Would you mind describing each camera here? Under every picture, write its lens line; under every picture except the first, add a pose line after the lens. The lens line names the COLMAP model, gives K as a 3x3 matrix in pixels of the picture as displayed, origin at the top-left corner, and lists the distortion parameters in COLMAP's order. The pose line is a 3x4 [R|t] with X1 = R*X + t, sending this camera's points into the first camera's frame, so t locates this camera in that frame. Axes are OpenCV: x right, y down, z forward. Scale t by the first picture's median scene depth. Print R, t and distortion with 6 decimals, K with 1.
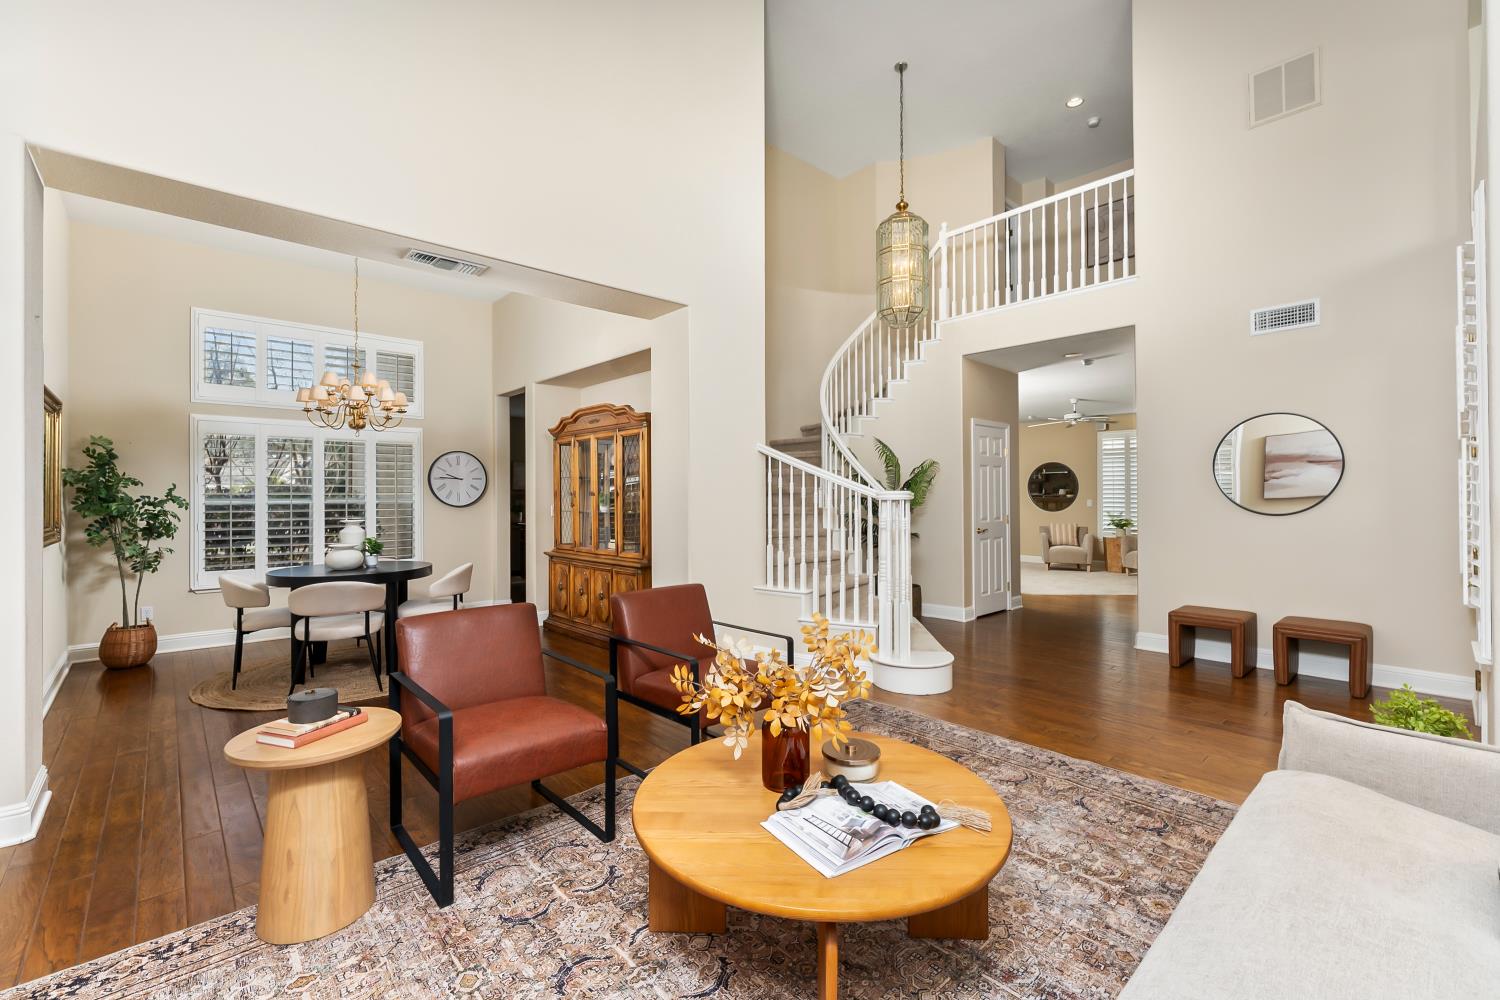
lens RADIAL K [[628.2, 0, 748.3], [0, 628.2, 479.6], [0, 0, 1]] dist [-0.003948, -0.000641]
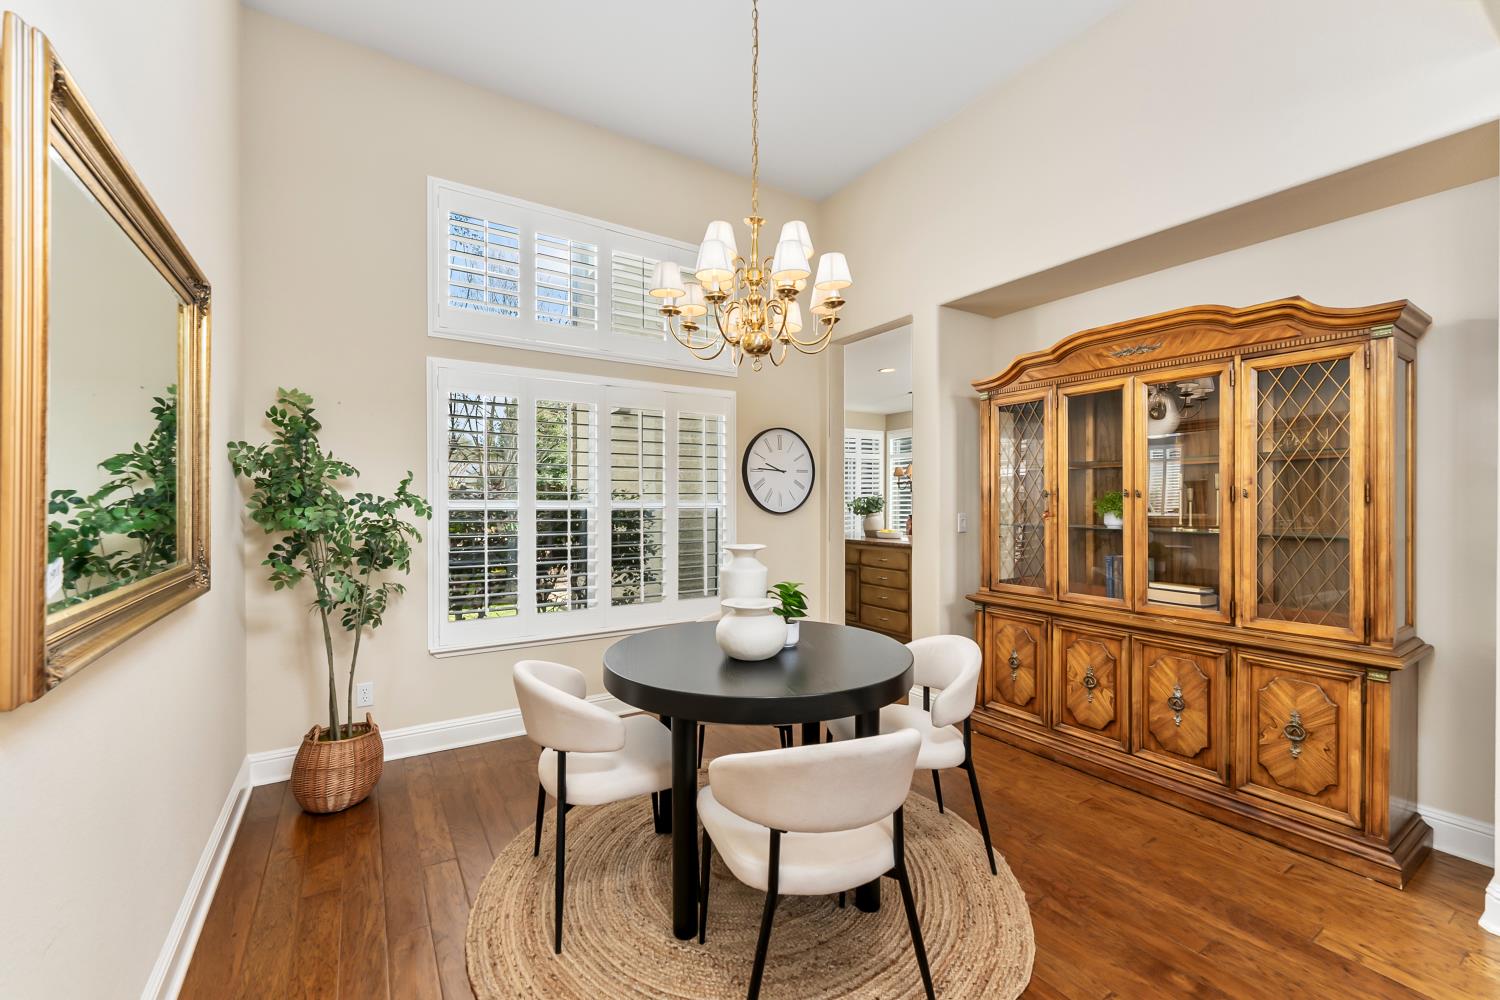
lens RADIAL K [[601.3, 0, 749.5], [0, 601.3, 489.6], [0, 0, 1]] dist [-0.003696, 0.001891]
pose [[0.984719, 0.001316, -0.174145, -0.529983], [-0.000352, 0.999984, 0.005567, 0.018927], [0.174150, -0.005421, 0.984704, 0.530848]]
